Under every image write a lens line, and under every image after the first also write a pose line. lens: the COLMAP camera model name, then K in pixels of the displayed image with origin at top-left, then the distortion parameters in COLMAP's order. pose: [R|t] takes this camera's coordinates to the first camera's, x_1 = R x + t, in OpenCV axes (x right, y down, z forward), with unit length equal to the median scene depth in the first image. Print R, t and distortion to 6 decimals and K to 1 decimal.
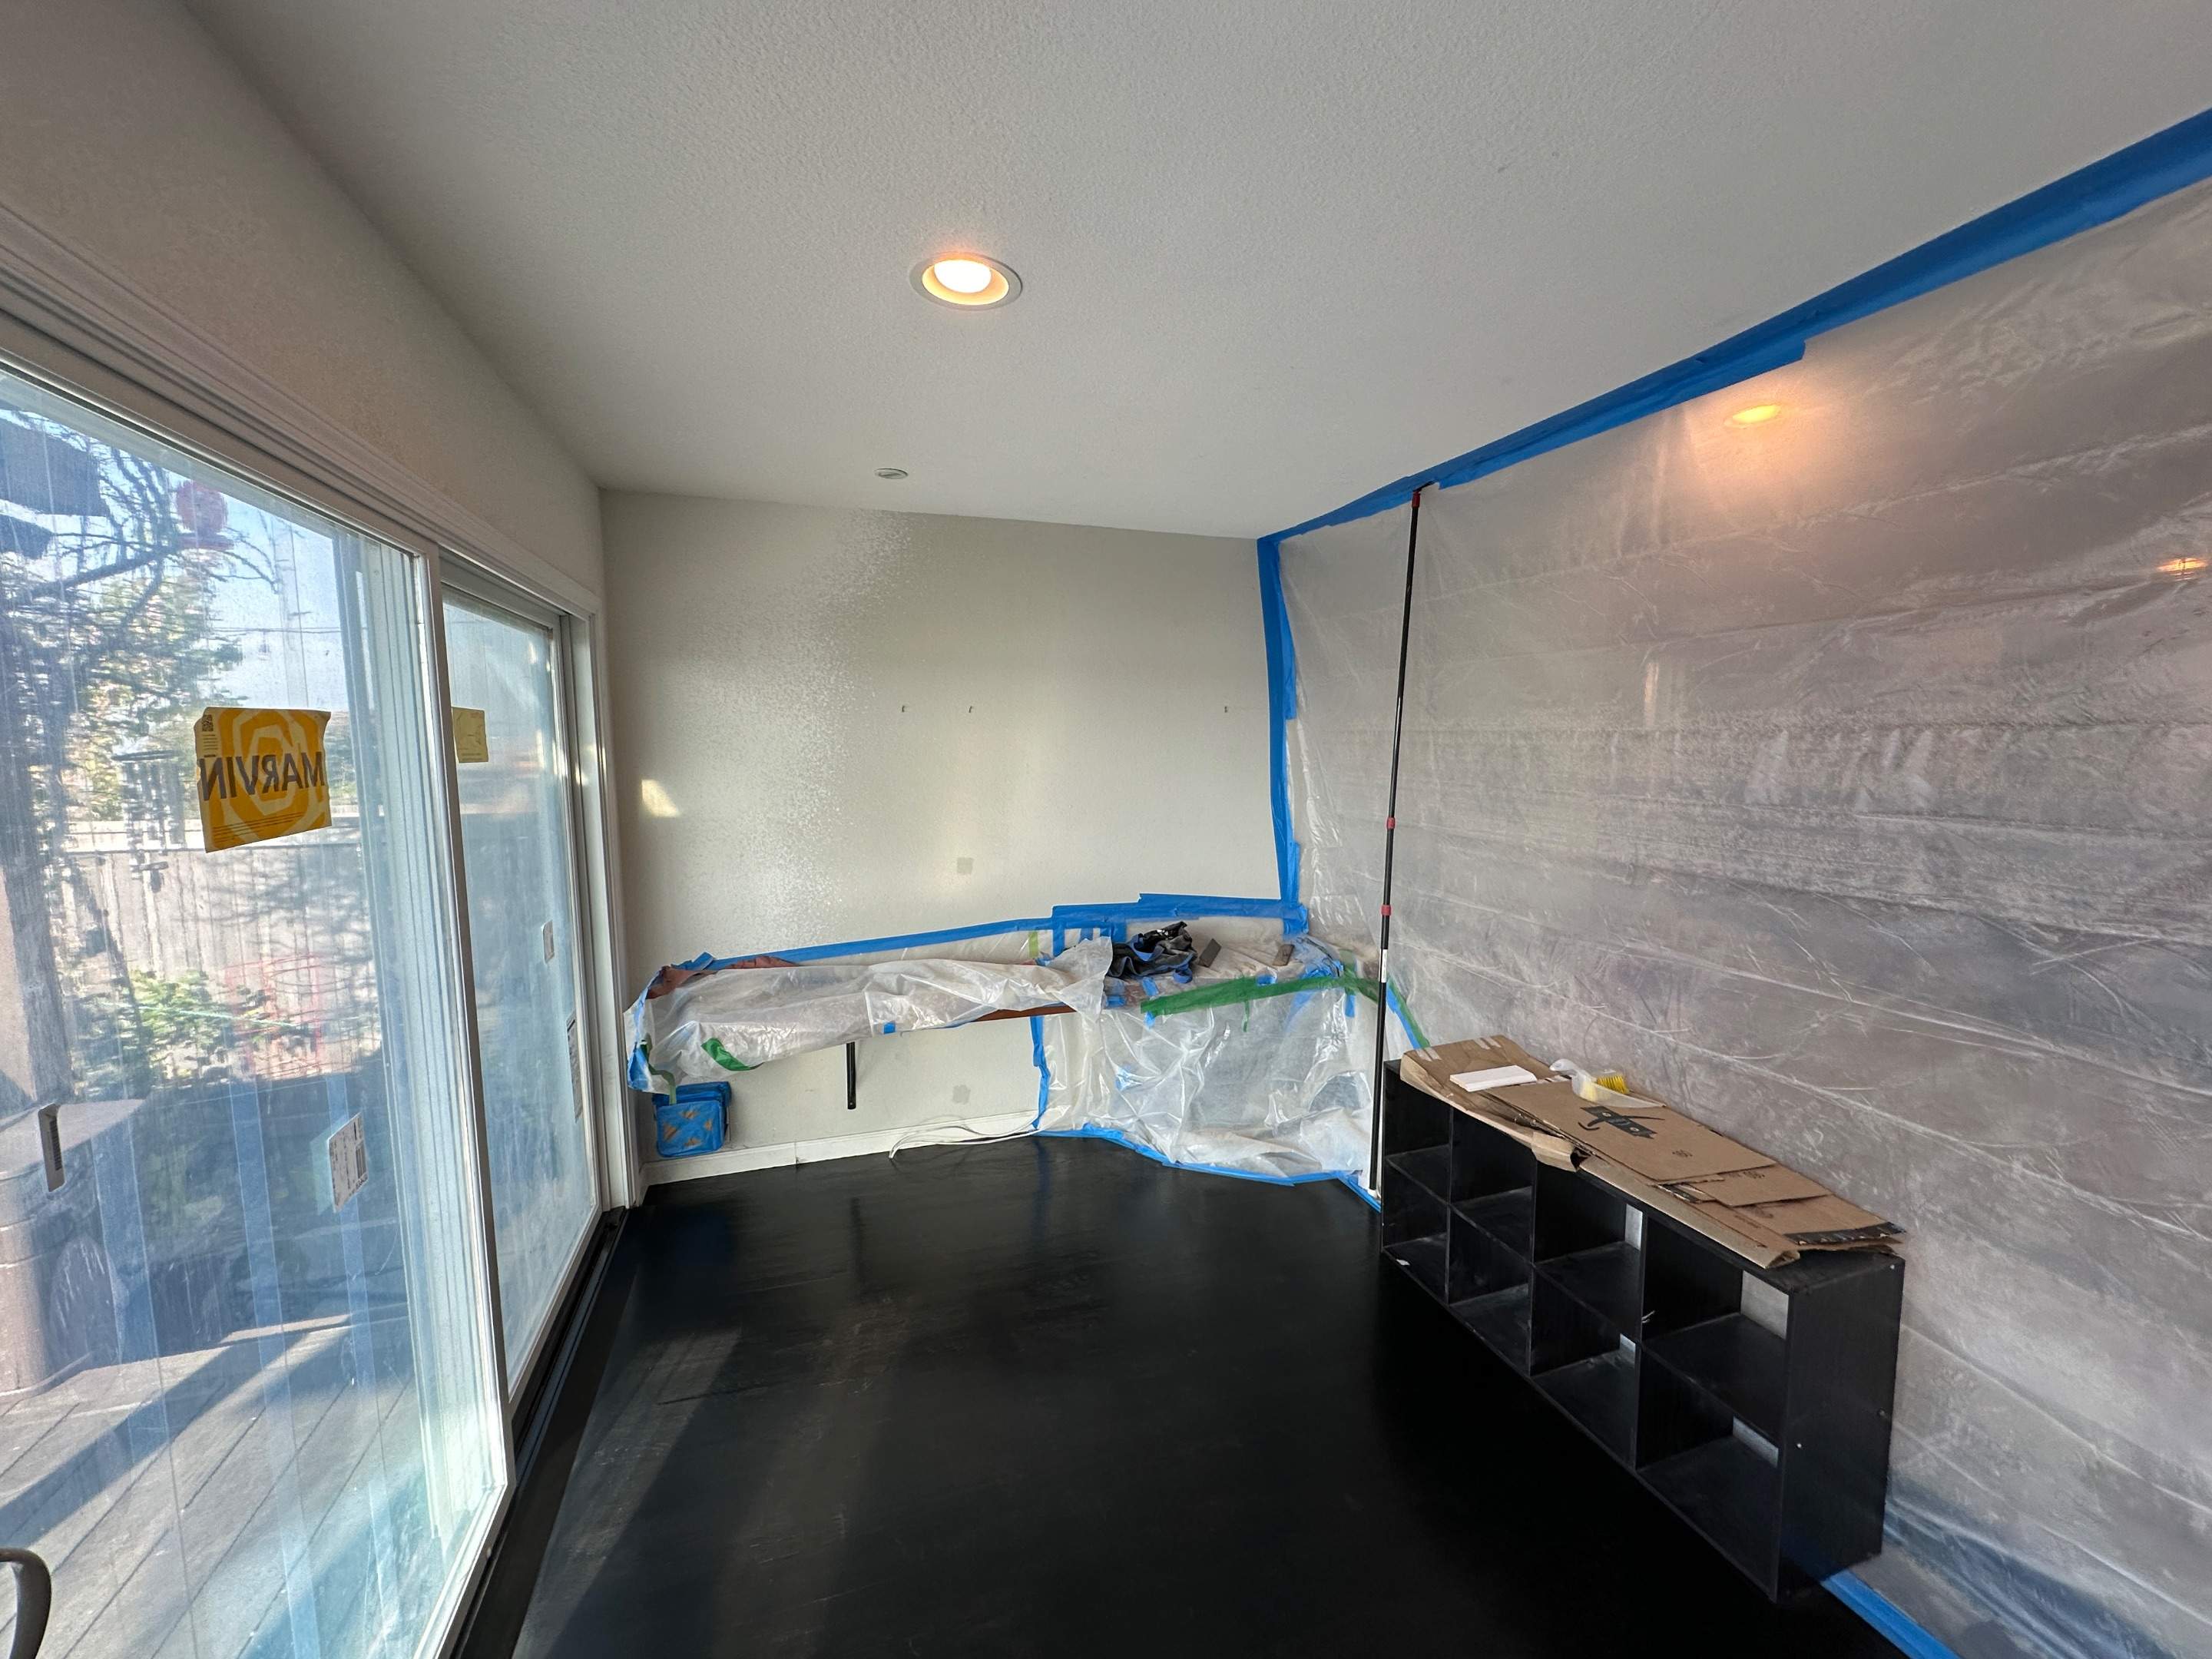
lens RADIAL K [[886.8, 0, 1107.5], [0, 886.8, 830.5], [0, 0, 1]] dist [-0.000863, 0.000606]
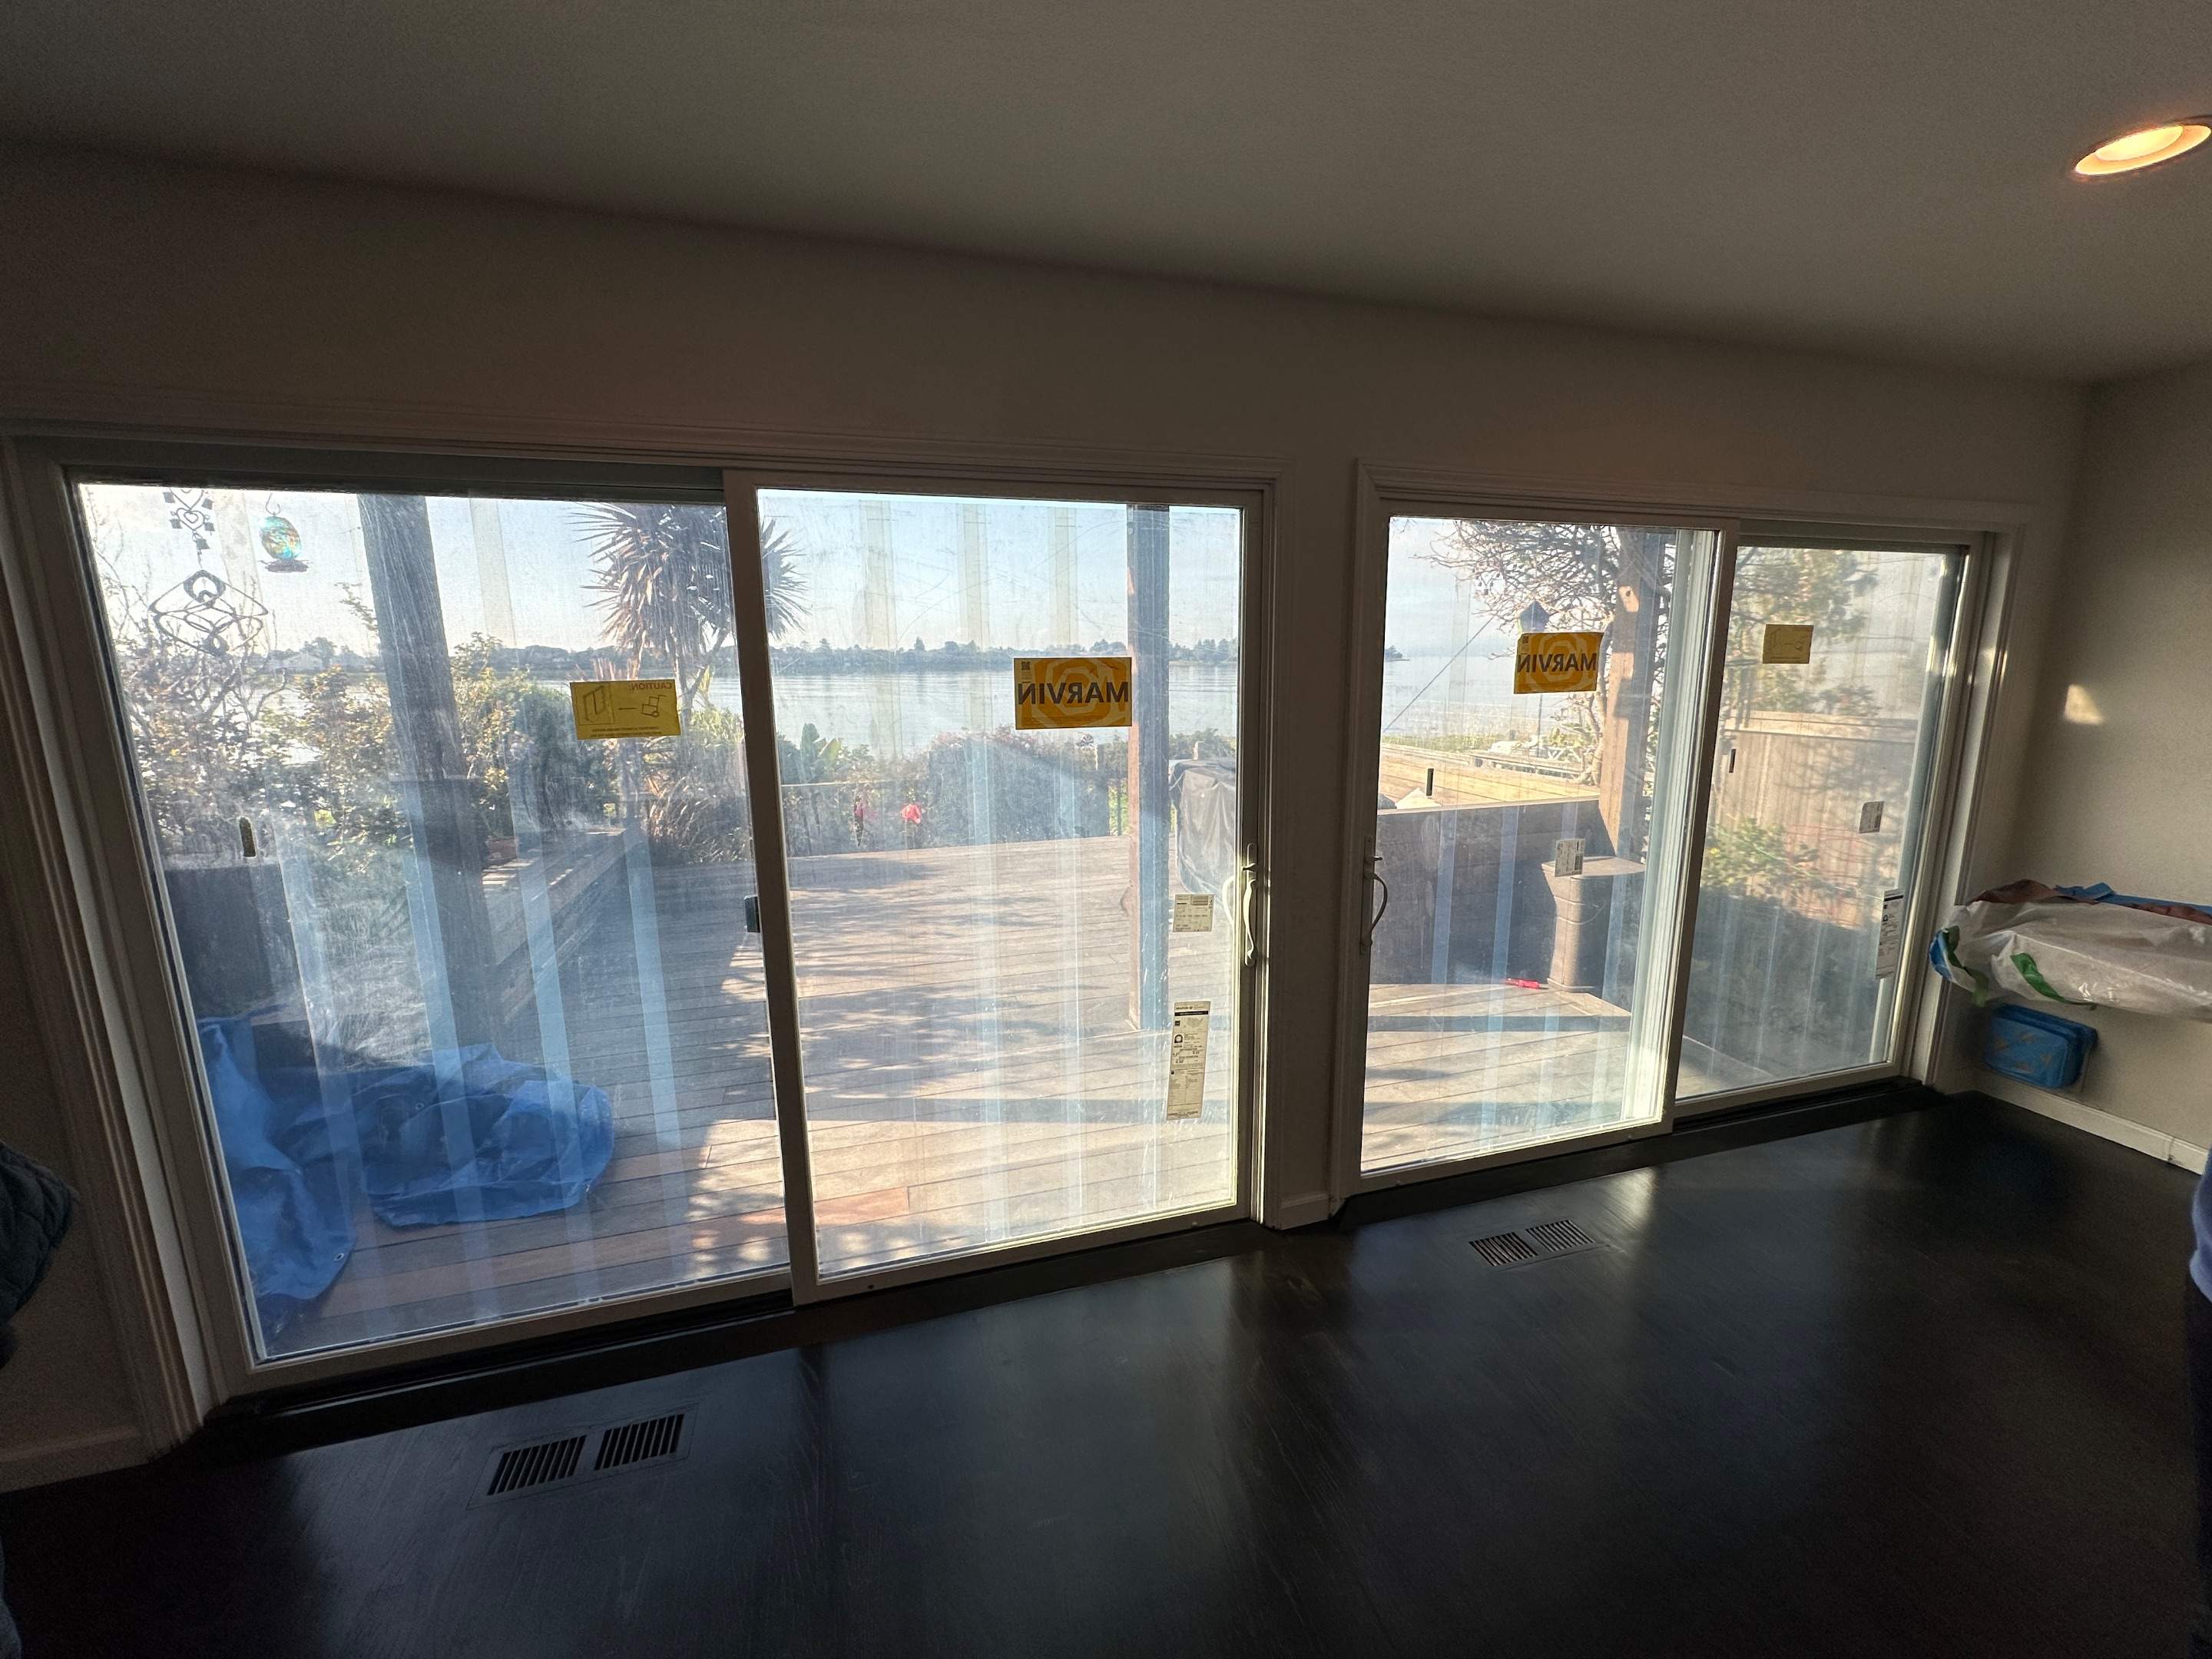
lens RADIAL K [[886.8, 0, 1096.3], [0, 886.8, 834.1], [0, 0, 1]] dist [-0.000863, 0.000606]
pose [[-0.038461, 0.193974, -0.980253, 0.455268], [-0.094214, 0.975904, 0.196810, 0.008332], [0.994809, 0.099923, -0.019259, -0.012248]]
